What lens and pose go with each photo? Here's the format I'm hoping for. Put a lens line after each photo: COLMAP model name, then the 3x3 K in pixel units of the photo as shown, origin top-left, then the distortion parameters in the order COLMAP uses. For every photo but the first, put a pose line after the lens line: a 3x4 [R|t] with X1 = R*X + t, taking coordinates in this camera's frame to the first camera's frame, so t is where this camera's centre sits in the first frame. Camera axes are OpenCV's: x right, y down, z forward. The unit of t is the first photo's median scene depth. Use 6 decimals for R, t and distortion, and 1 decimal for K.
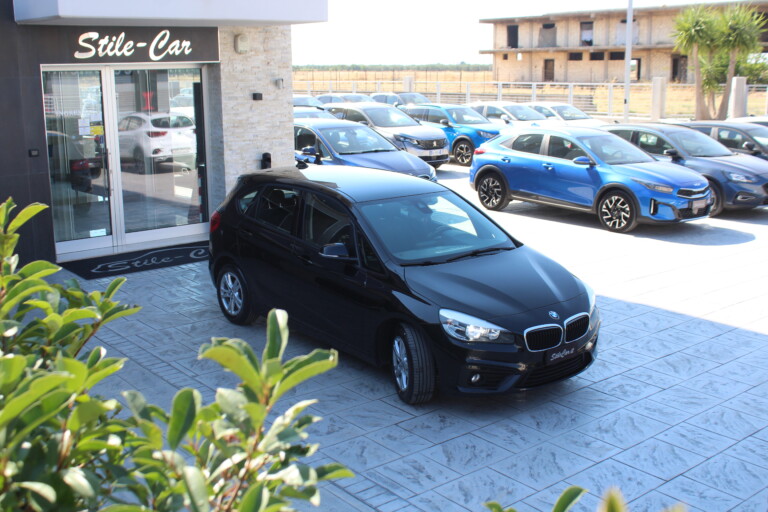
lens RADIAL K [[870.1, 0, 384.0], [0, 870.1, 256.0], [0, 0, 1]] dist [-0.029255, -0.031764]
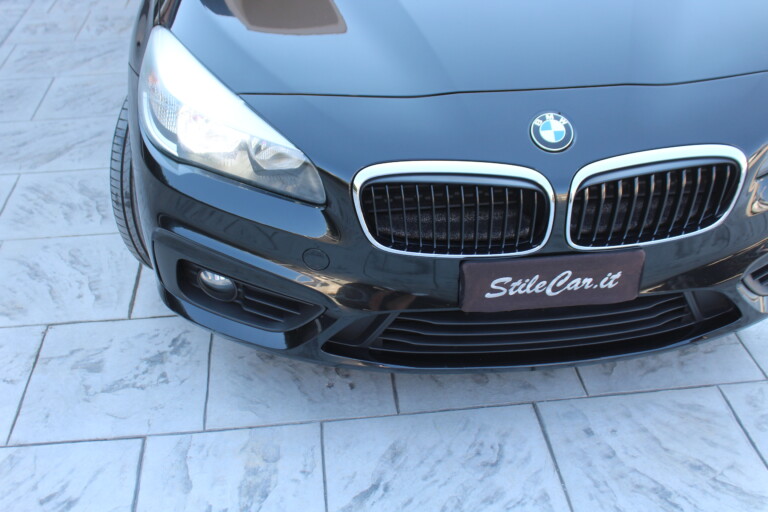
lens RADIAL K [[870.1, 0, 384.0], [0, 870.1, 256.0], [0, 0, 1]] dist [-0.029255, -0.031764]
pose [[0.834741, 0.297498, -0.463360, 0.224818], [-0.113926, 0.916589, 0.383255, 0.008553], [0.538729, -0.267130, 0.799008, 0.611508]]
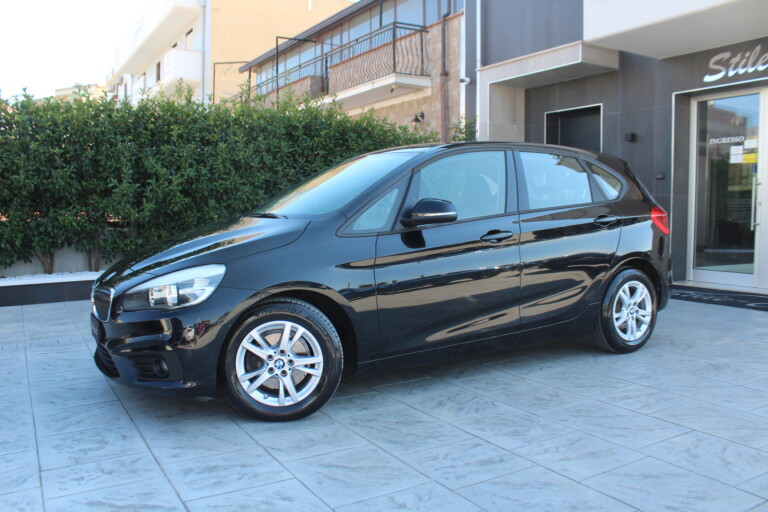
lens RADIAL K [[629.3, 0, 384.0], [0, 629.3, 256.0], [0, 0, 1]] dist [-0.159375, 0.143558]
pose [[-0.134575, 0.085307, -0.987224, 0.535454], [-0.215142, 0.970006, 0.113147, -0.043582], [0.967266, 0.227621, -0.112185, 1.018746]]
